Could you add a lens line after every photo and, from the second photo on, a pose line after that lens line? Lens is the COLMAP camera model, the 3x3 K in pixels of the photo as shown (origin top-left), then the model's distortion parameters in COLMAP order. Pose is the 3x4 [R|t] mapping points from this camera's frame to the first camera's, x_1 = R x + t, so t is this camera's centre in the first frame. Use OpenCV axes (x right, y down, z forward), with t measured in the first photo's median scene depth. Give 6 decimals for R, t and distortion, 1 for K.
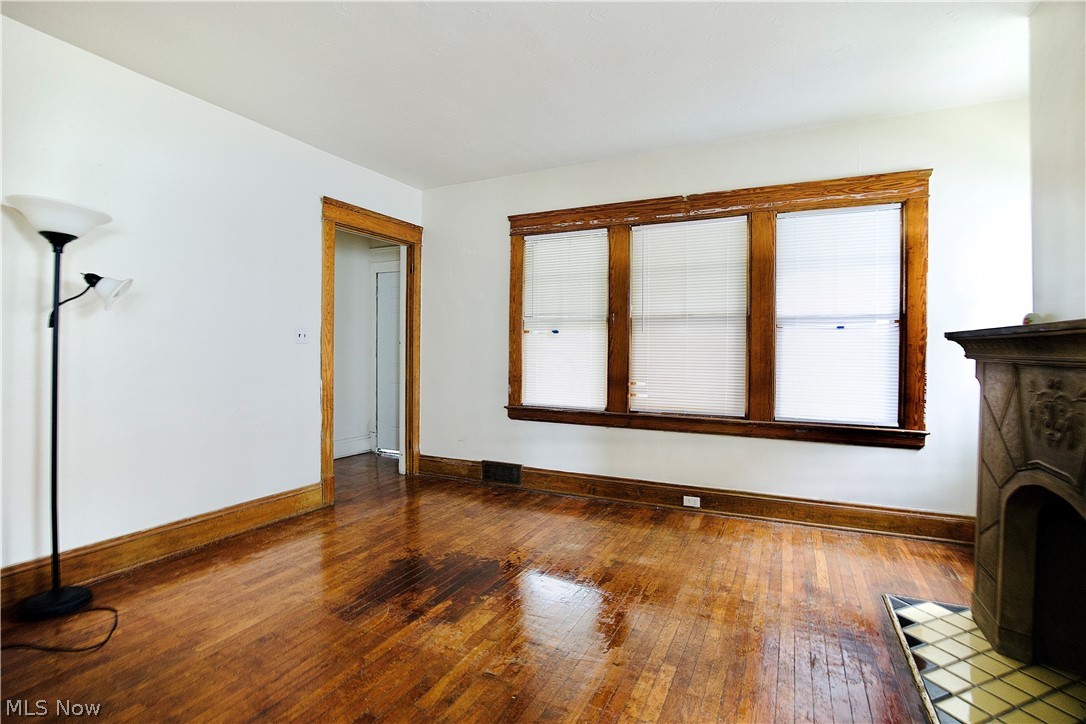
lens RADIAL K [[515.0, 0, 528.3], [0, 515.0, 351.3], [0, 0, 1]] dist [-0.000887, -0.000018]
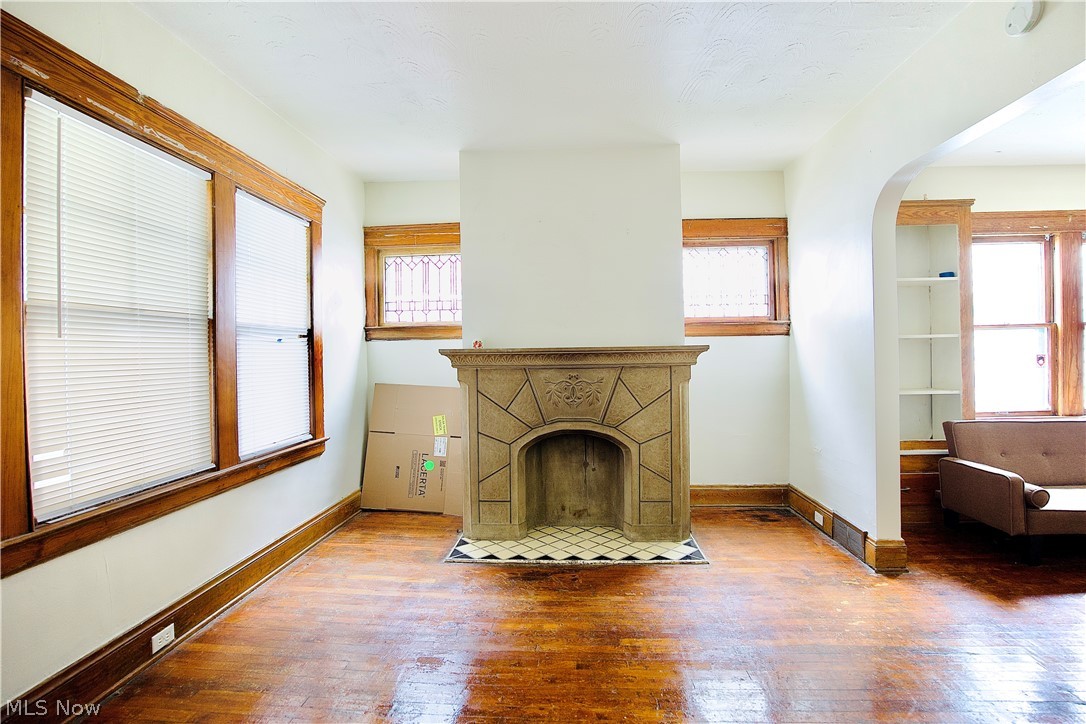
lens RADIAL K [[533.6, 0, 548.9], [0, 533.6, 360.3], [0, 0, 1]] dist [-0.001153, -0.000052]
pose [[-0.375868, -0.014051, 0.926567, -0.413043], [0.018569, 0.999570, 0.022691, -0.023403], [-0.926487, 0.025734, -0.375446, 0.869726]]
